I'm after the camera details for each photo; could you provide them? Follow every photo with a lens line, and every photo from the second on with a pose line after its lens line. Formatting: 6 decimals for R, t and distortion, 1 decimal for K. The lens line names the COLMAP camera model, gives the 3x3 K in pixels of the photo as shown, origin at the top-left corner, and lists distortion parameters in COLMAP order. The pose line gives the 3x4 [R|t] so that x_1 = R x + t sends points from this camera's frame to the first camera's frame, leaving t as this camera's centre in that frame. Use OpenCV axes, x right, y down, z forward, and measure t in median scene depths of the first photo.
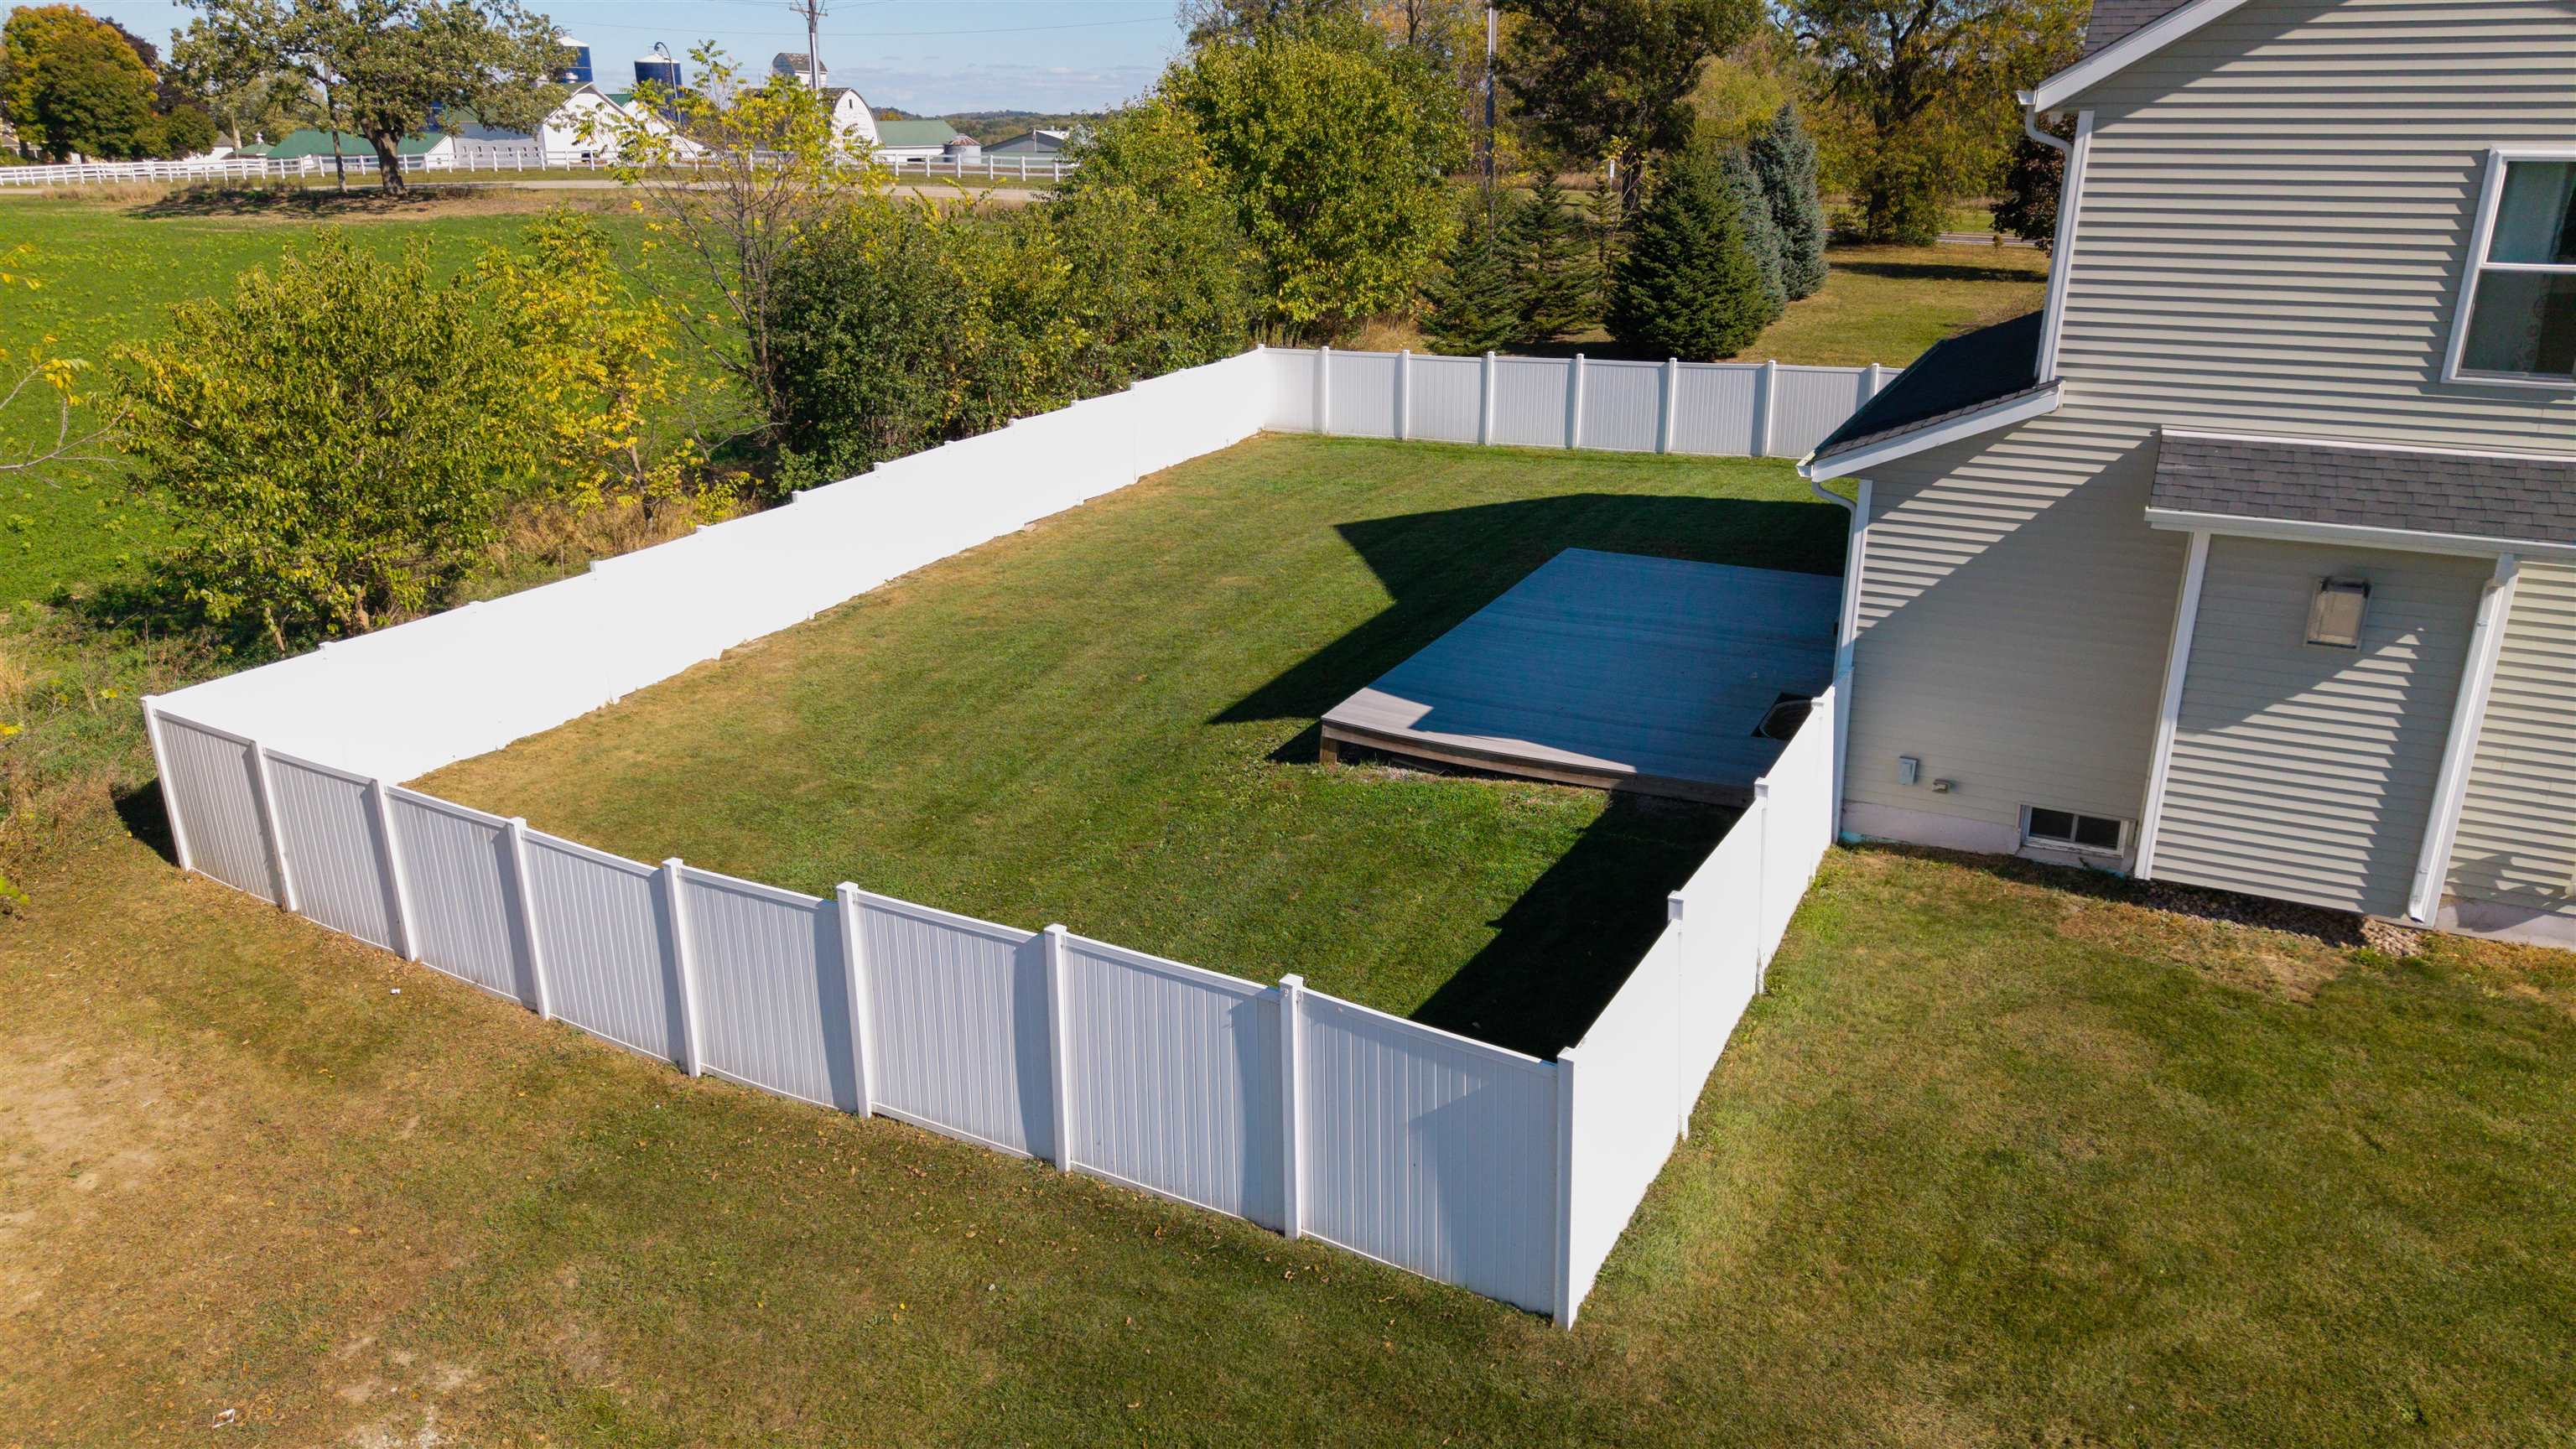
lens RADIAL K [[1809.5, 0, 1288.0], [0, 1809.5, 724.5], [0, 0, 1]] dist [-0.000004, 0.002419]
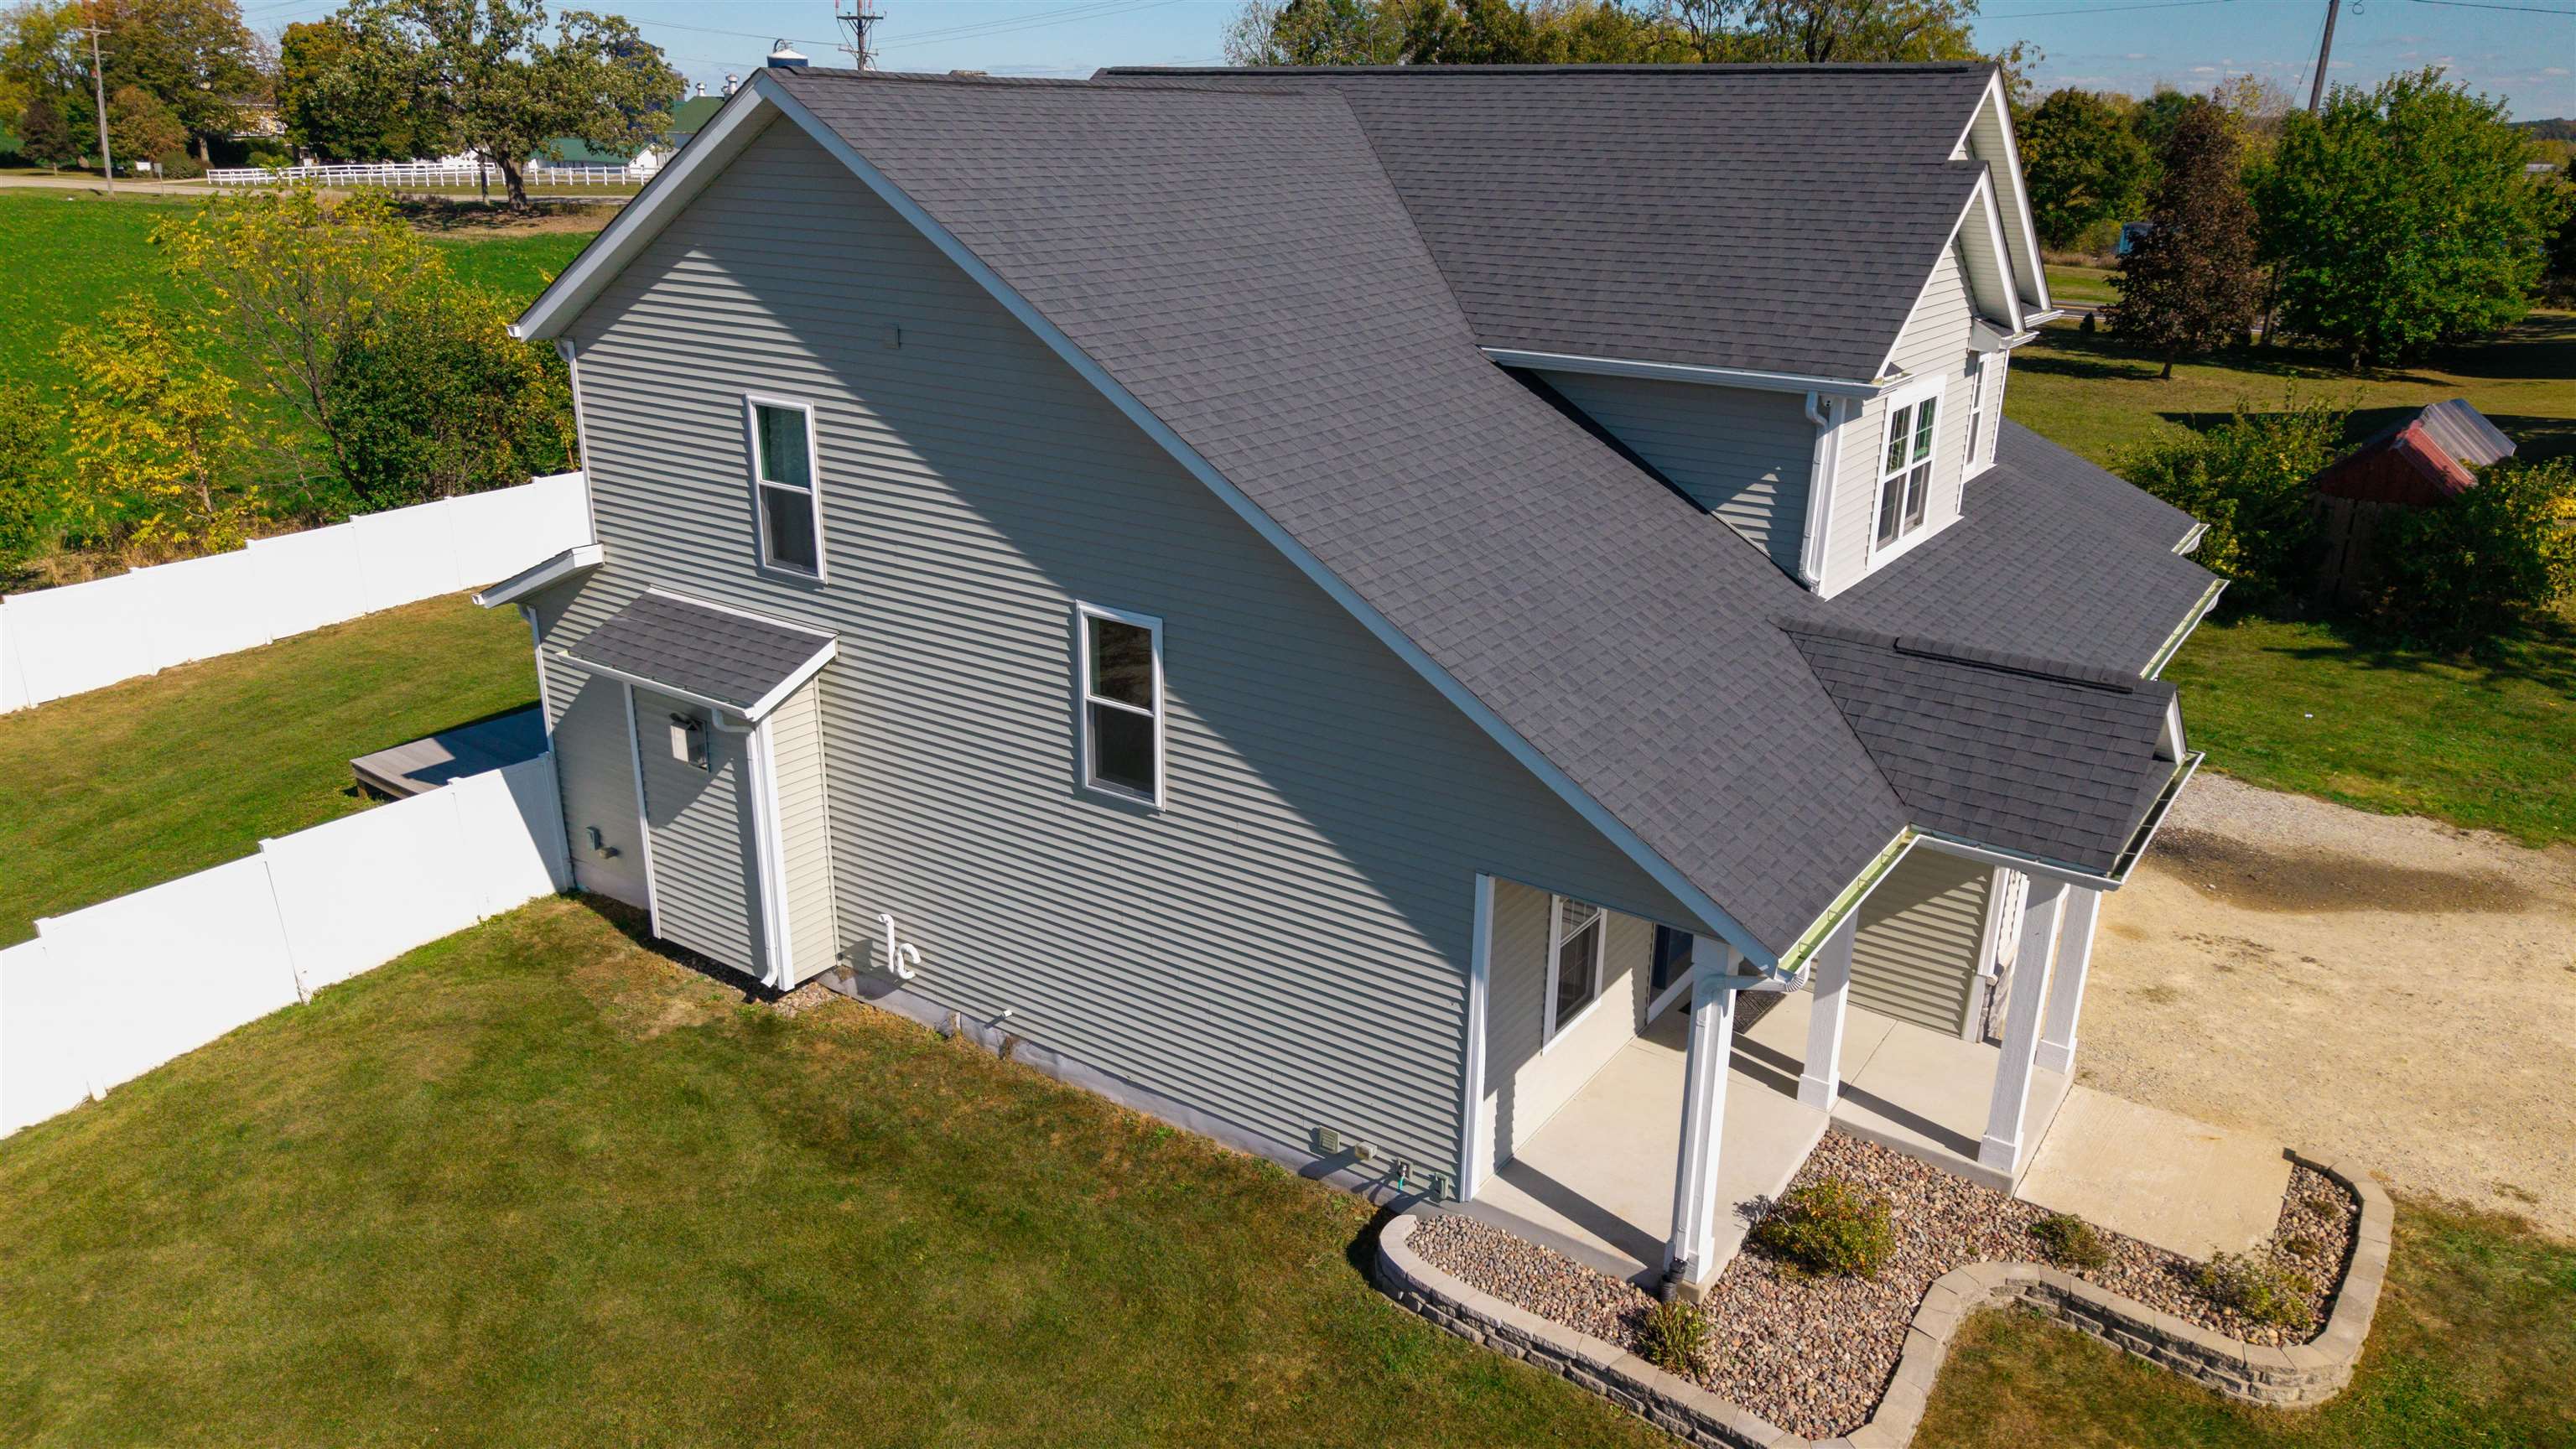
lens RADIAL K [[1781.5, 0, 1288.0], [0, 1781.5, 724.5], [0, 0, 1]] dist [0.000656, 0.000564]
pose [[0.990131, 0.060389, -0.126463, 0.586001], [-0.060219, 0.998172, 0.005173, -0.053483], [0.126544, 0.002493, 0.991958, -0.102246]]
